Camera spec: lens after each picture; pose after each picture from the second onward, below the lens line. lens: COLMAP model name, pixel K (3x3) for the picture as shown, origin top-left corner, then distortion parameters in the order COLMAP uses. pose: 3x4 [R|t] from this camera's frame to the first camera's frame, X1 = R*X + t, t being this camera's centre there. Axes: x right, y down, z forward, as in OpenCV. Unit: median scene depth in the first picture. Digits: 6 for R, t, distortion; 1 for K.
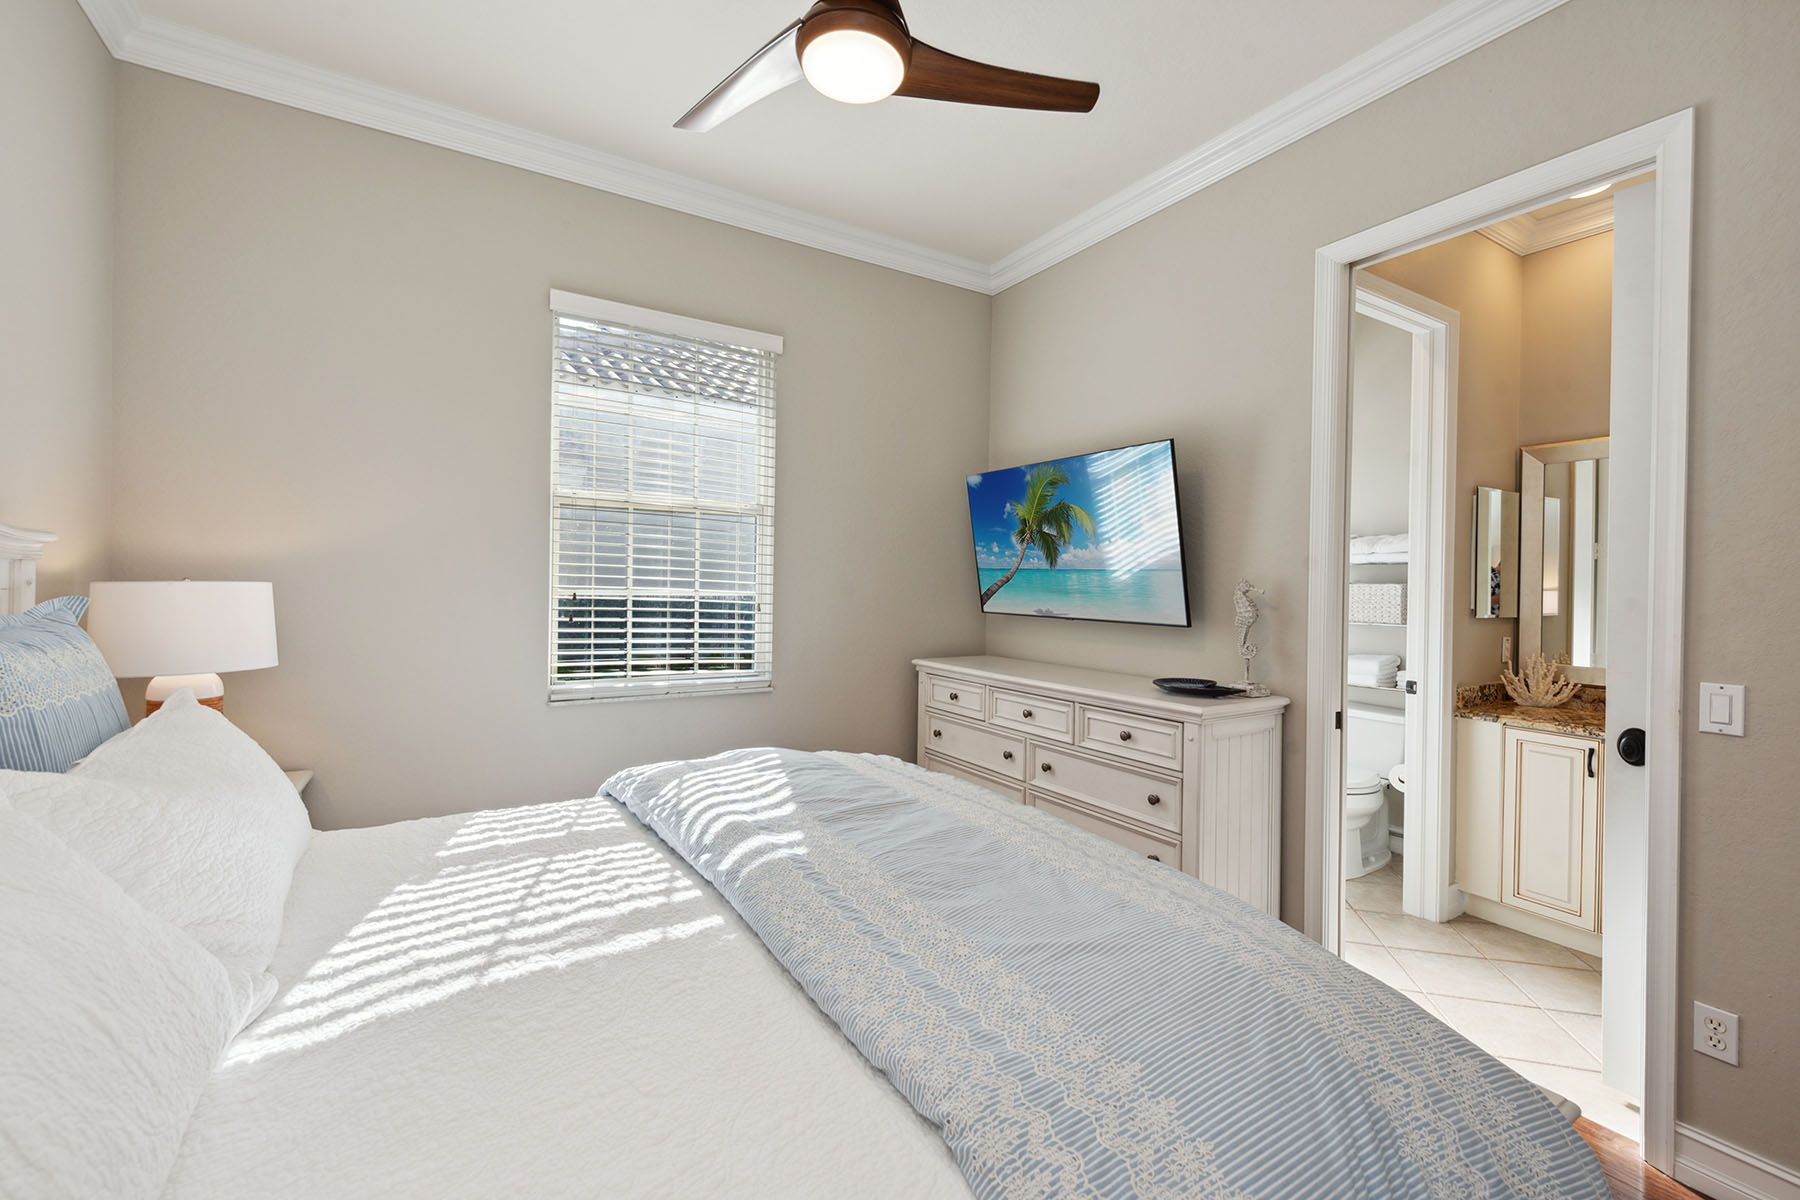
lens RADIAL K [[746.2, 0, 902.8], [0, 746.2, 585.5], [0, 0, 1]] dist [0.003674, -0.000874]
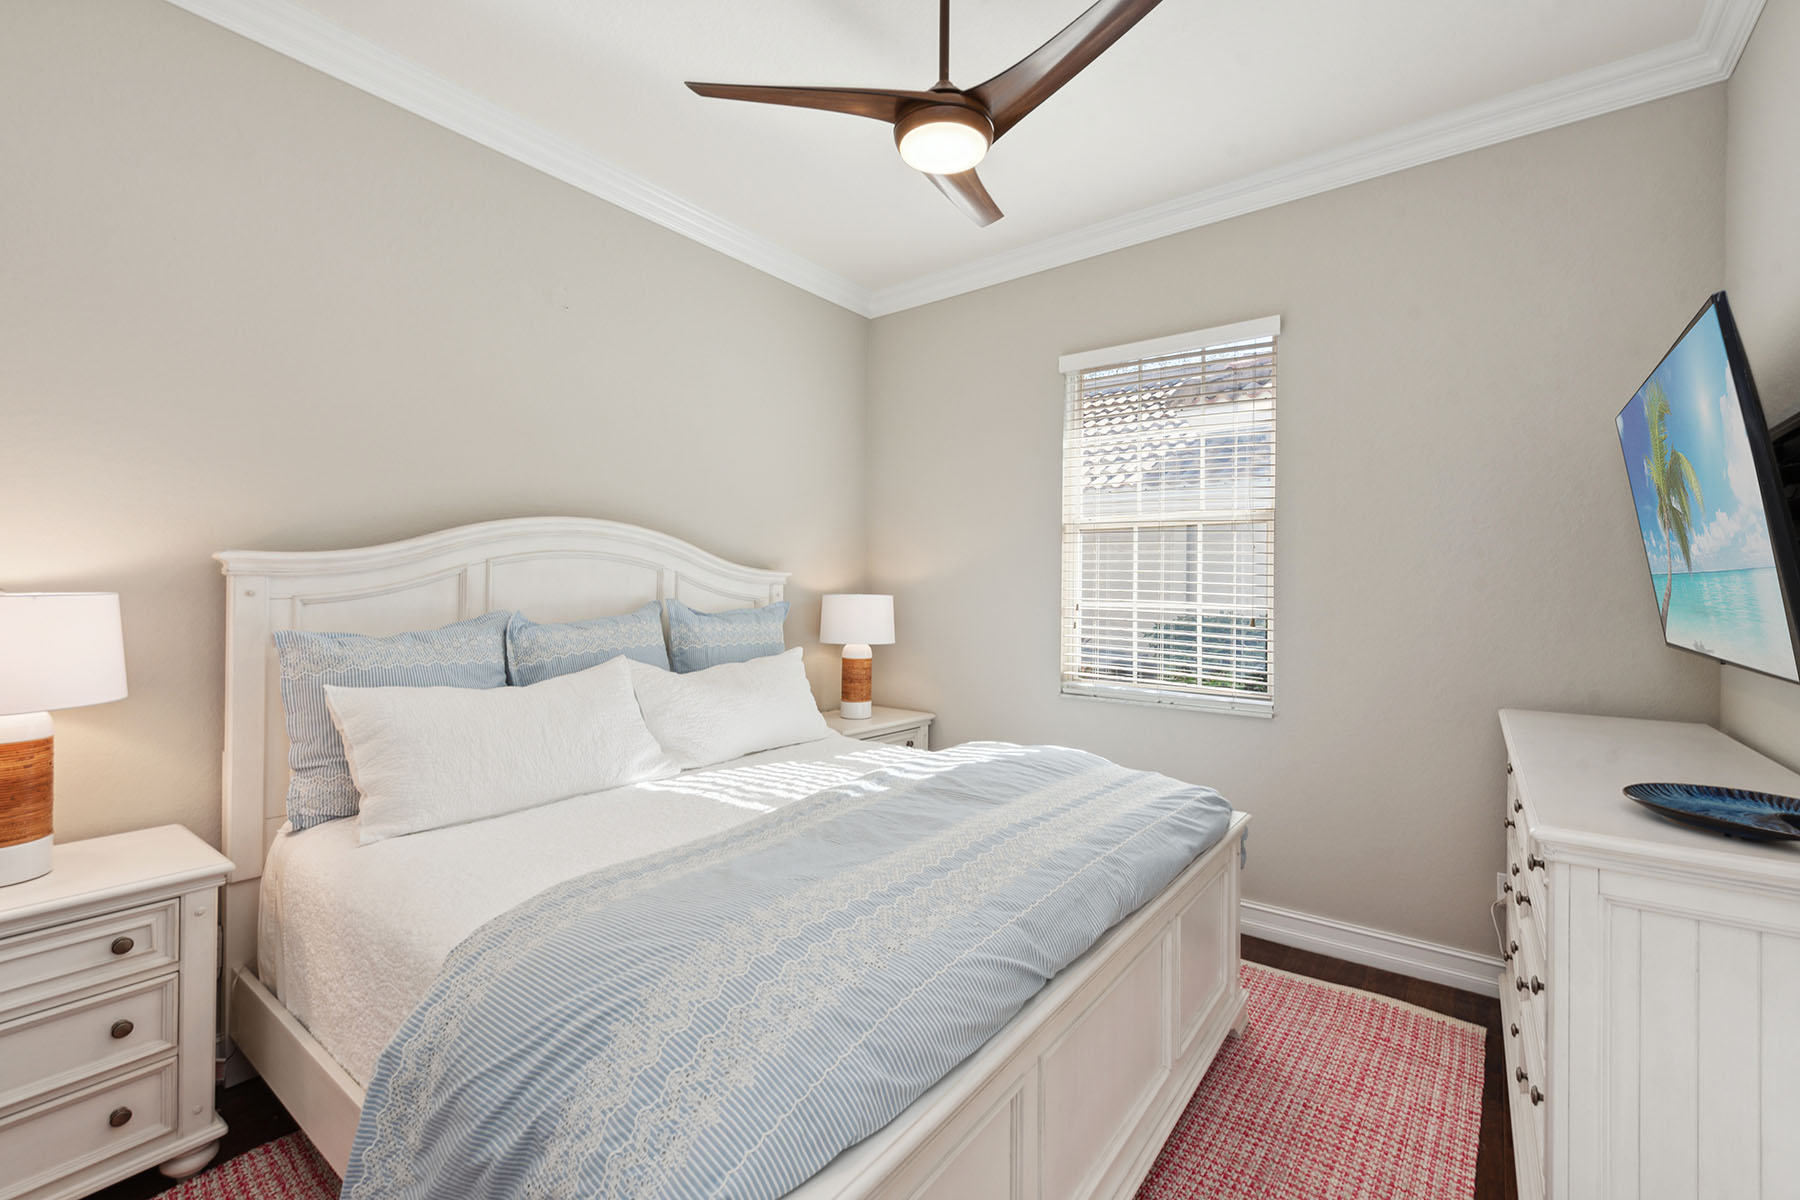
lens RADIAL K [[767.8, 0, 904.3], [0, 767.8, 590.7], [0, 0, 1]] dist [-0.003256, -0.000662]
pose [[0.363877, -0.007685, -0.931415, 0.523976], [-0.012213, 0.999841, -0.013021, 0.007222], [0.931367, 0.016113, 0.363725, 0.268678]]
